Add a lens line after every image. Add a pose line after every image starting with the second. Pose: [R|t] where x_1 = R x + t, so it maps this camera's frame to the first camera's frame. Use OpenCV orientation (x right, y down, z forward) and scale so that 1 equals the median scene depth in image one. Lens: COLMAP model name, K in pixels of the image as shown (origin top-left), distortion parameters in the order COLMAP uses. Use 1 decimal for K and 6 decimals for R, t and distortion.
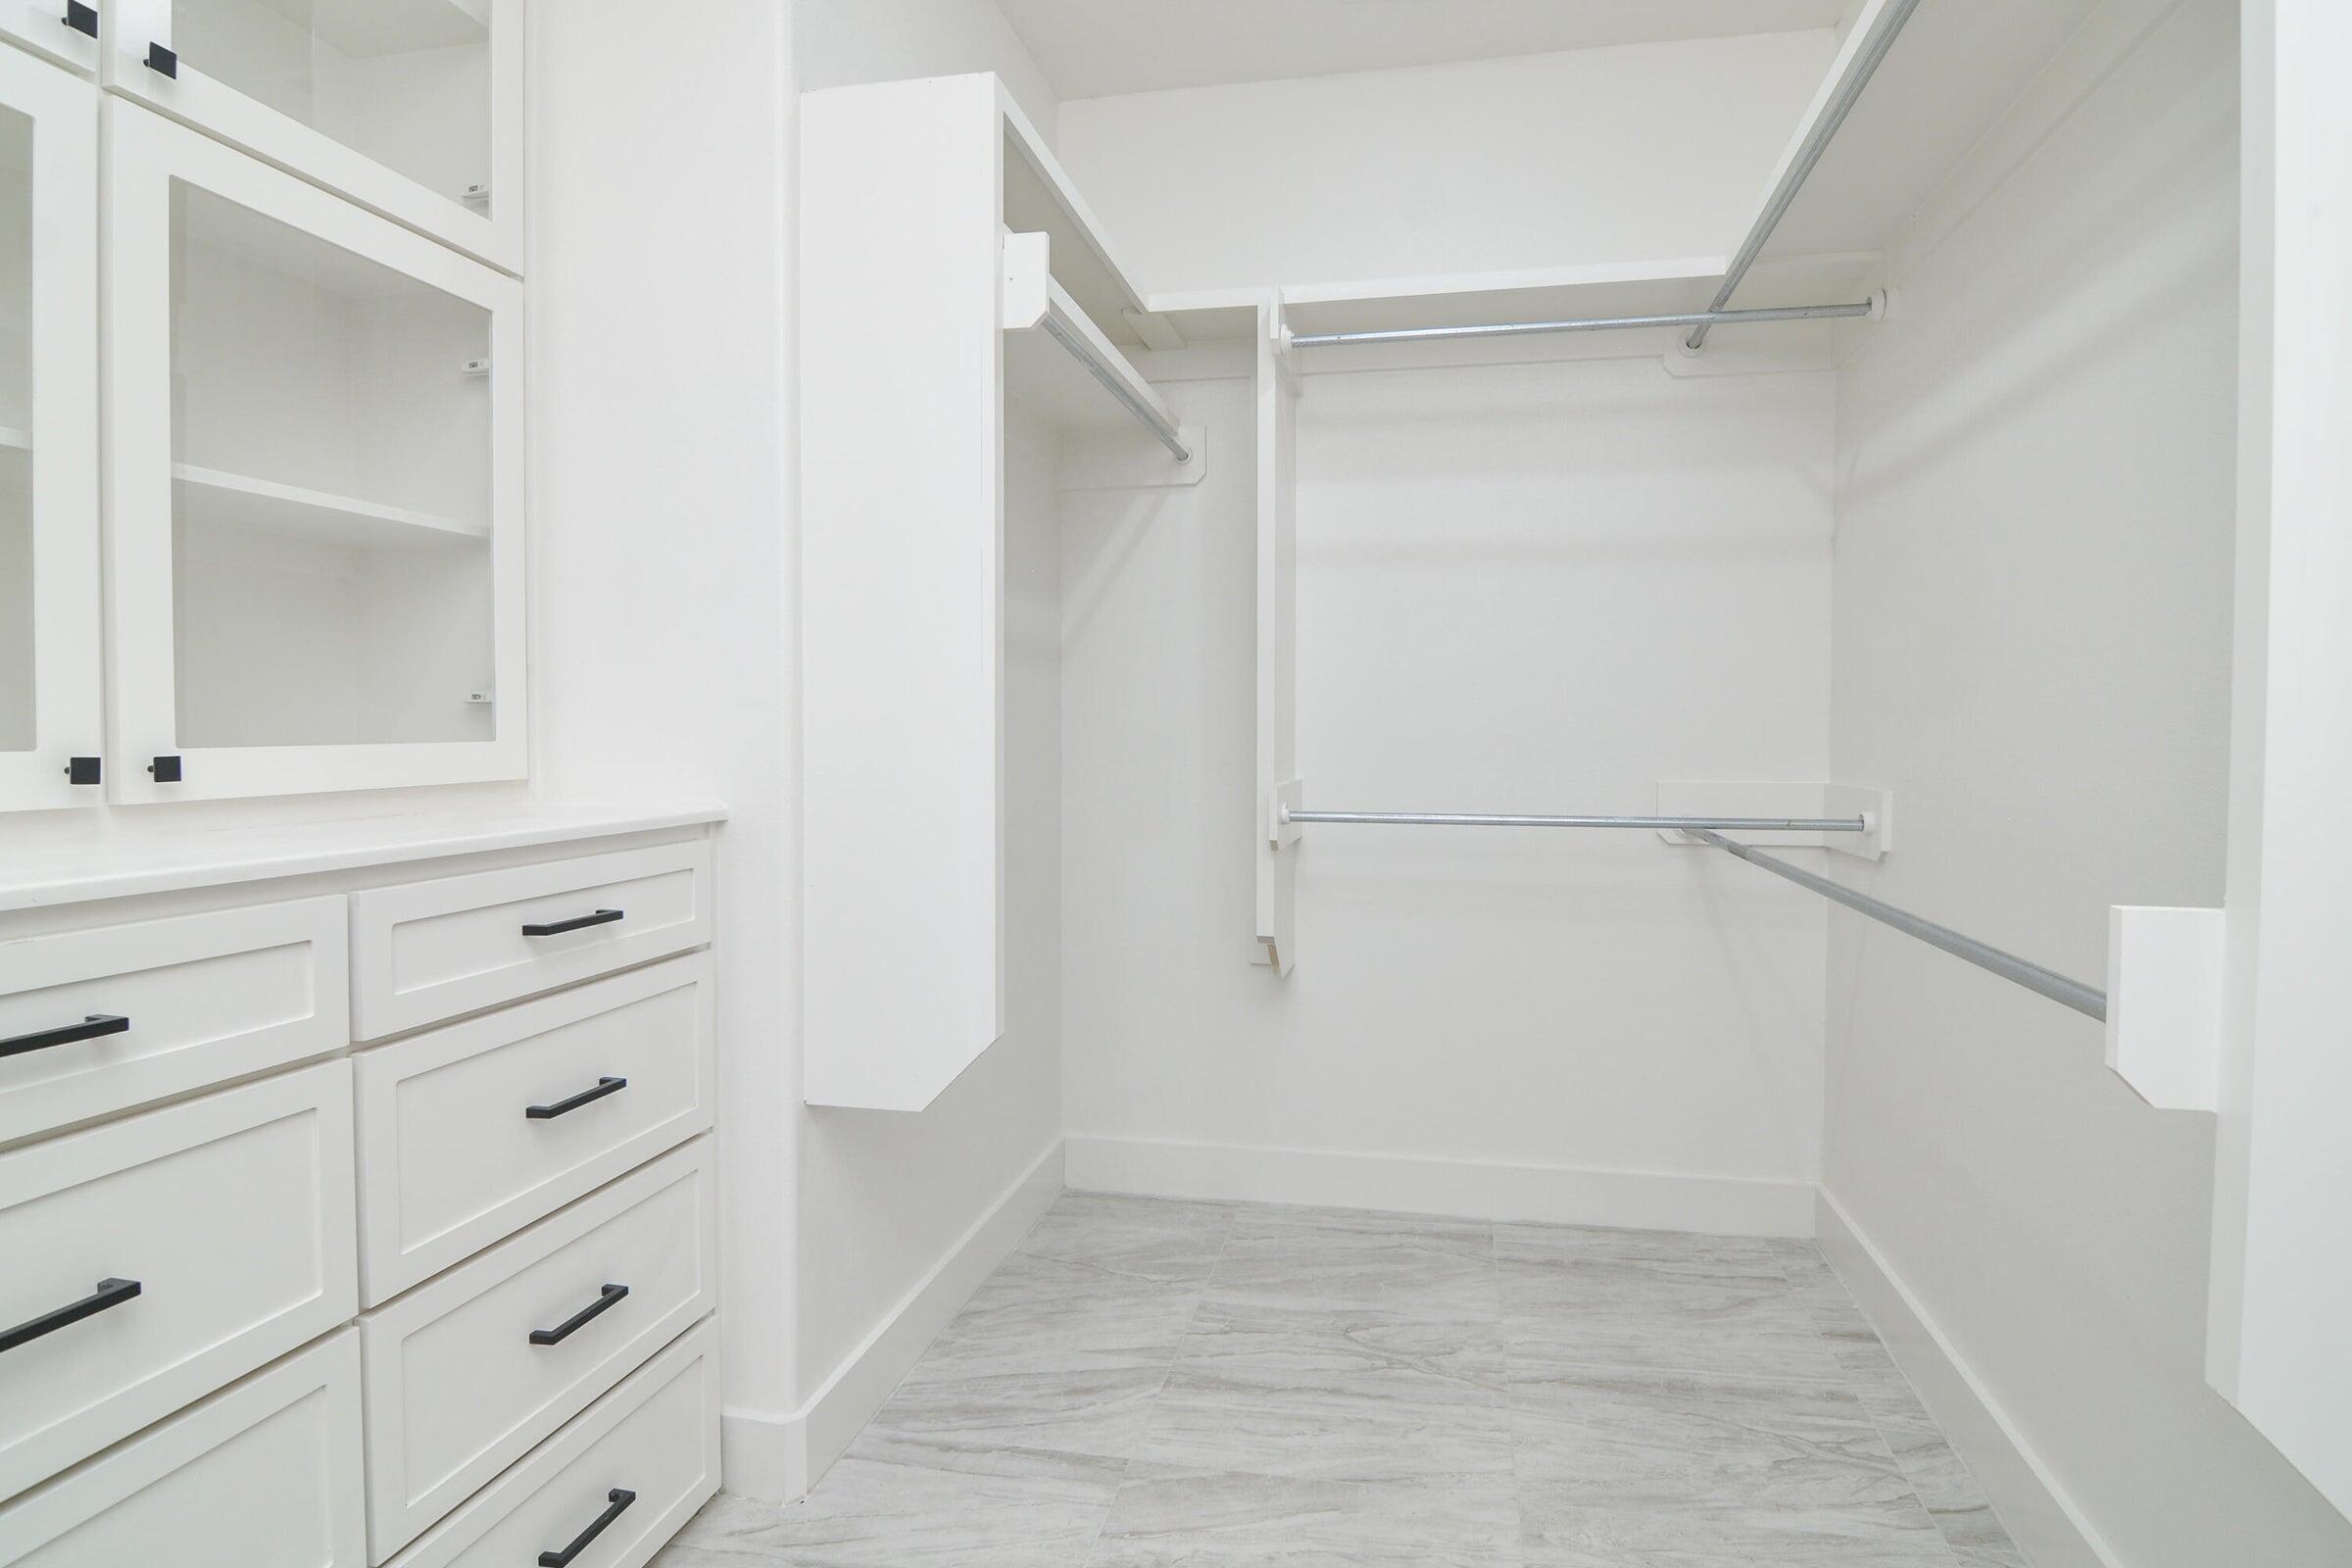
lens RADIAL K [[1225.8, 0, 1232.4], [0, 1225.8, 755.3], [0, 0, 1]] dist [-0.025020, -0.000914]
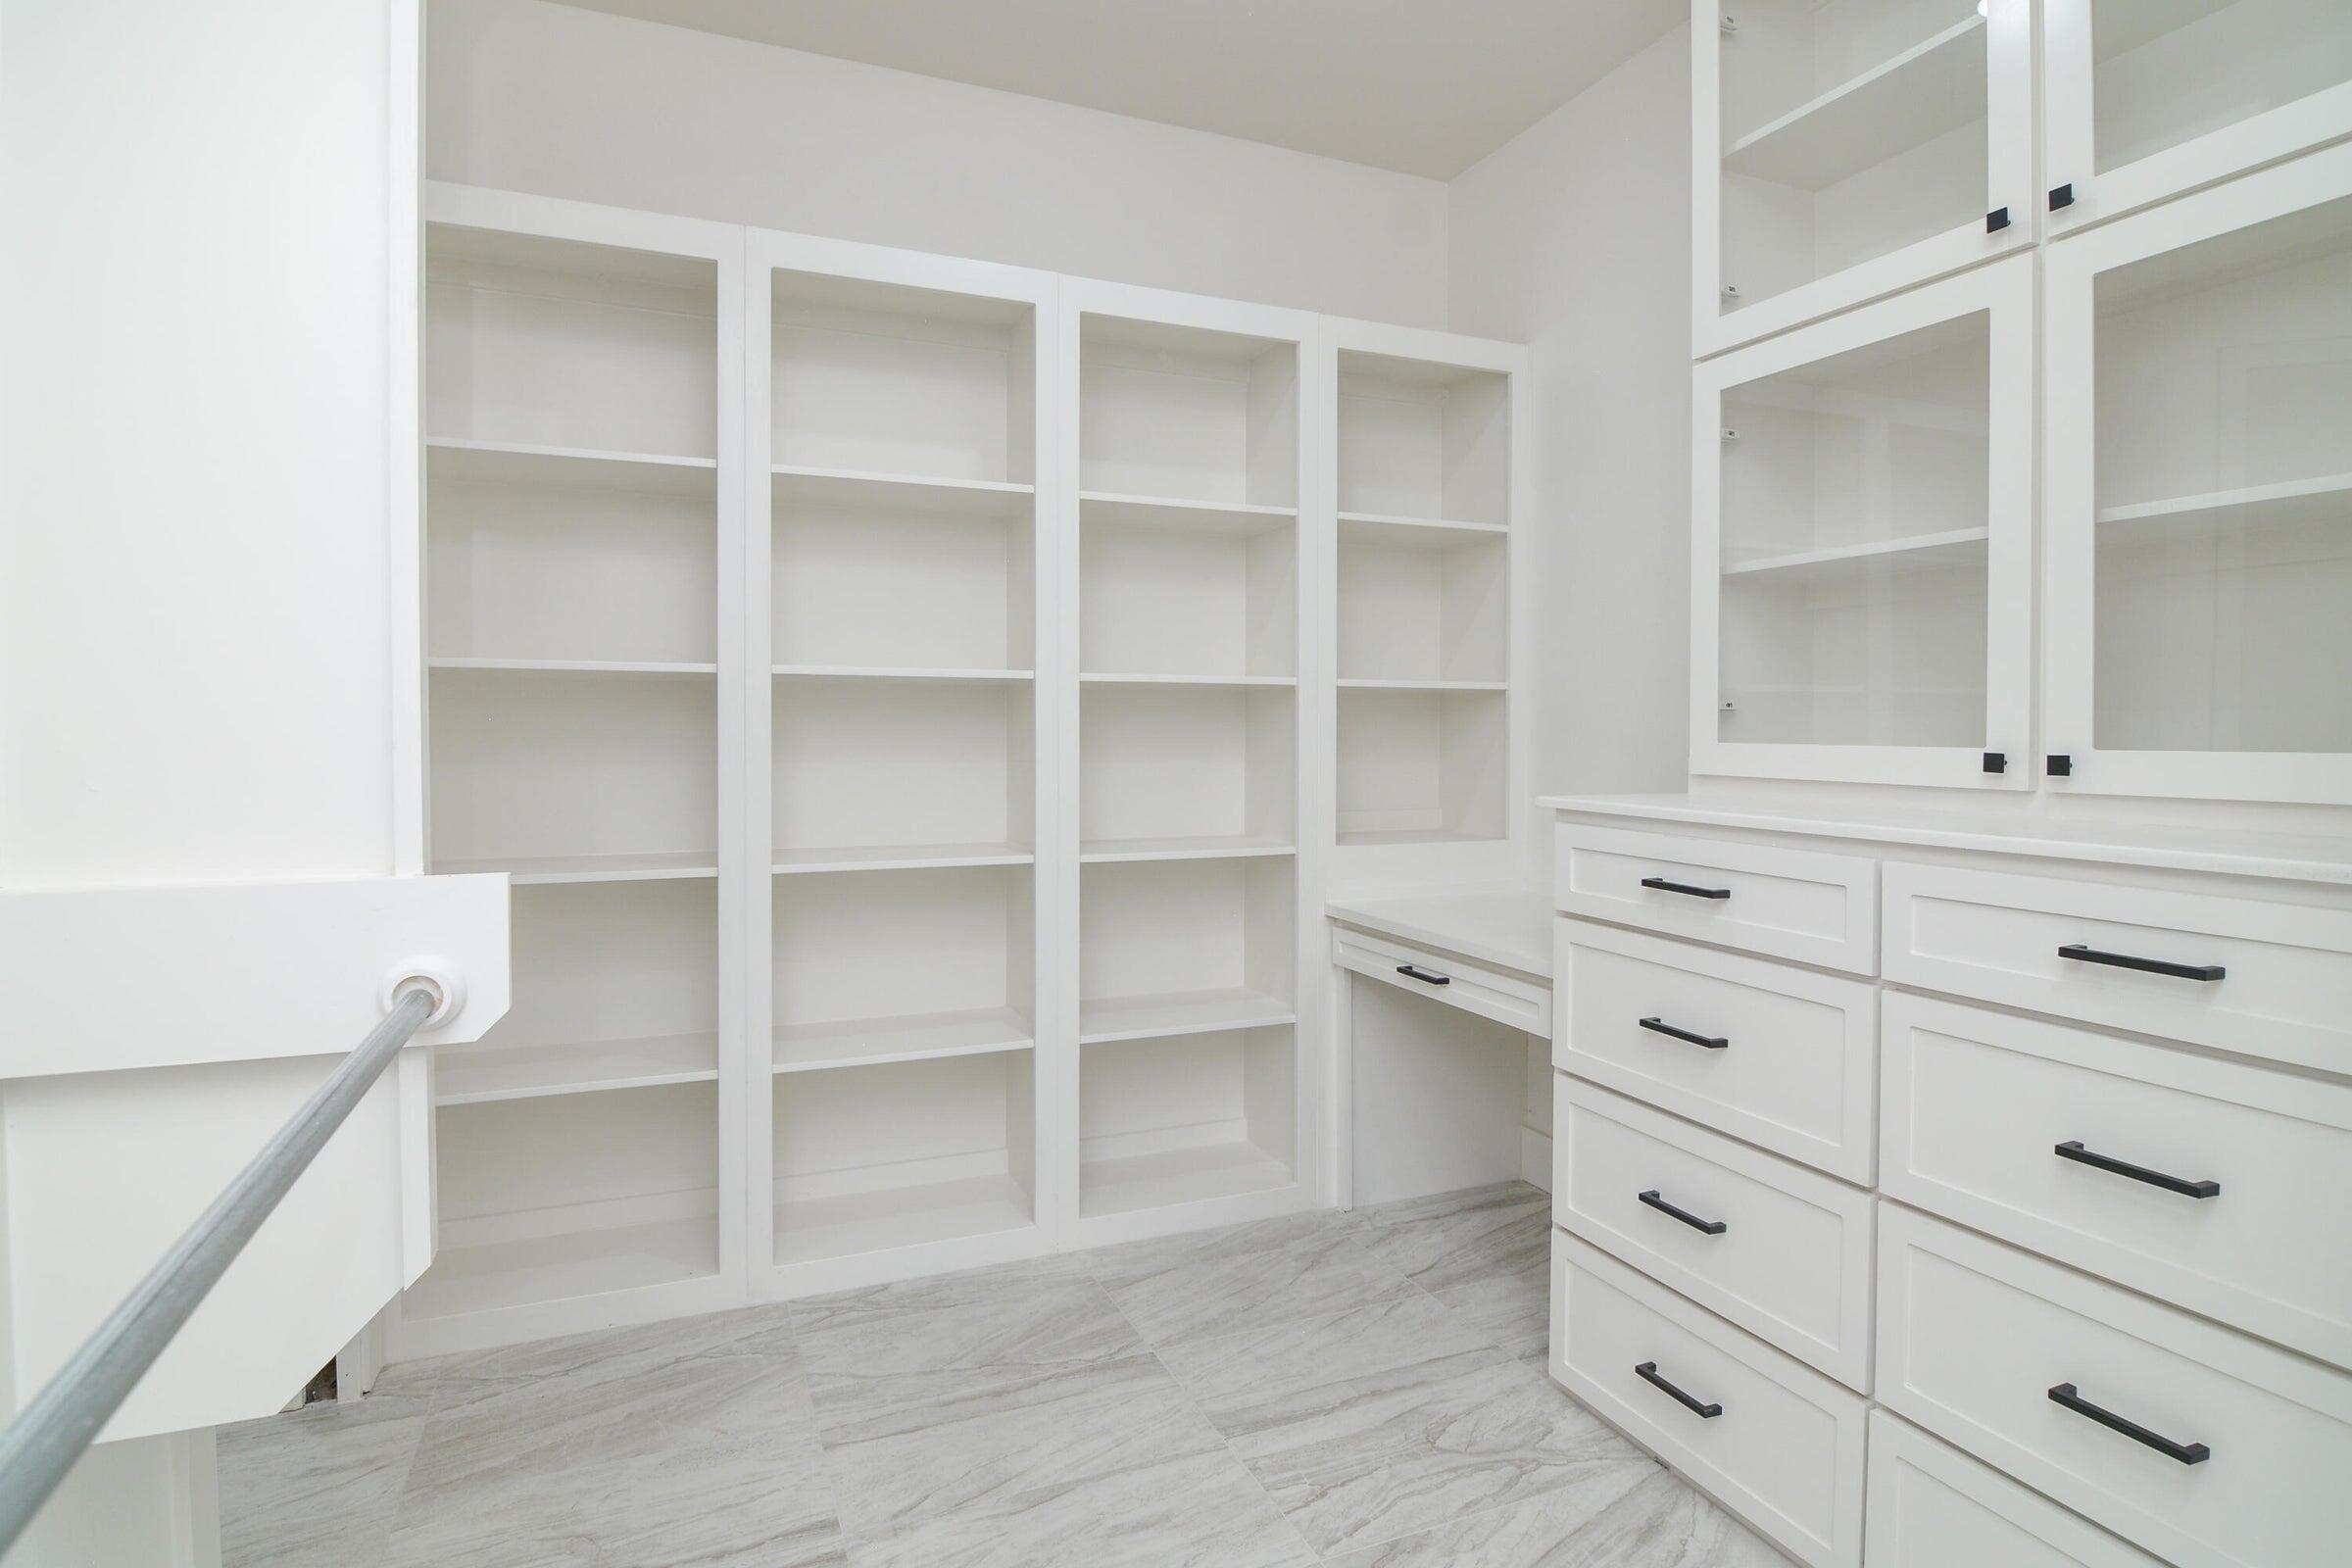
lens RADIAL K [[1174.7, 0, 1160.0], [0, 1174.7, 721.5], [0, 0, 1]] dist [-0.000754, -0.027331]
pose [[-0.837927, 0.001786, -0.545779, 0.528628], [-0.011949, 0.999695, 0.021616, -0.047104], [0.545651, 0.024634, -0.837650, 1.443715]]
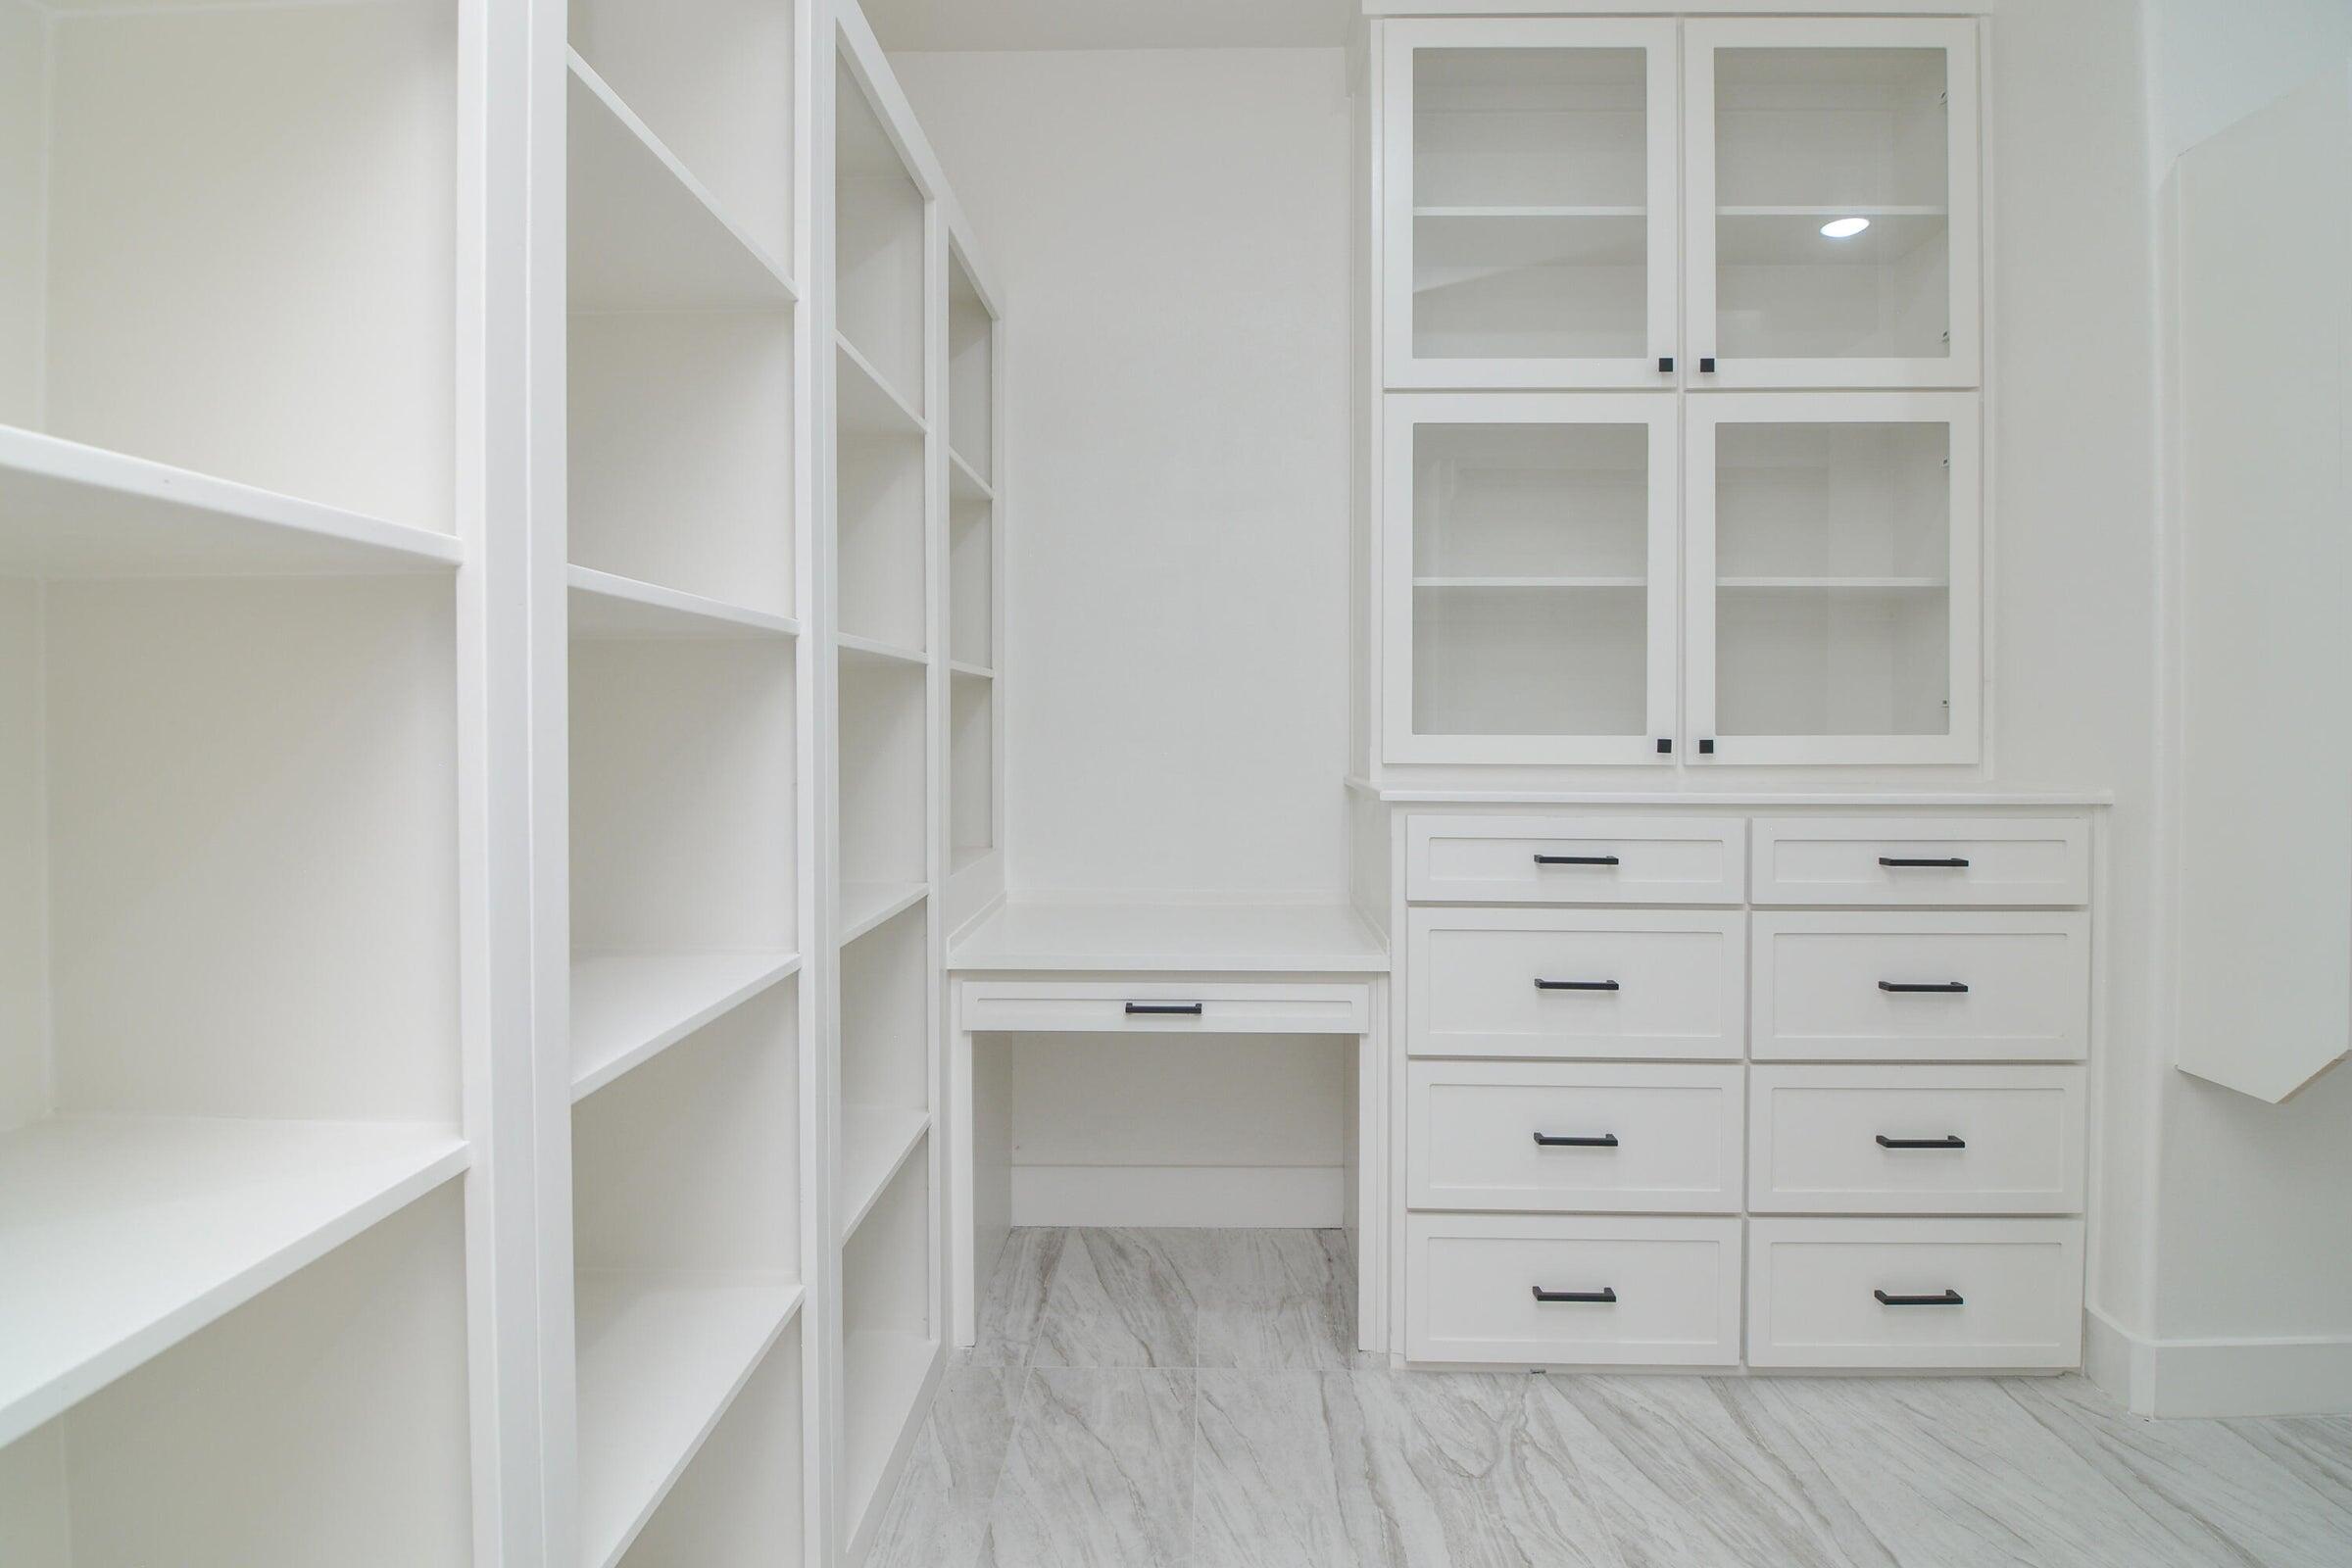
lens RADIAL K [[1174.7, 0, 1160.0], [0, 1174.7, 721.5], [0, 0, 1]] dist [-0.000754, -0.027331]
pose [[0.147435, 0.003637, -0.989065, 0.748569], [-0.026254, 0.999655, -0.000237, -0.004218], [0.988723, 0.026002, 0.147480, -0.097131]]
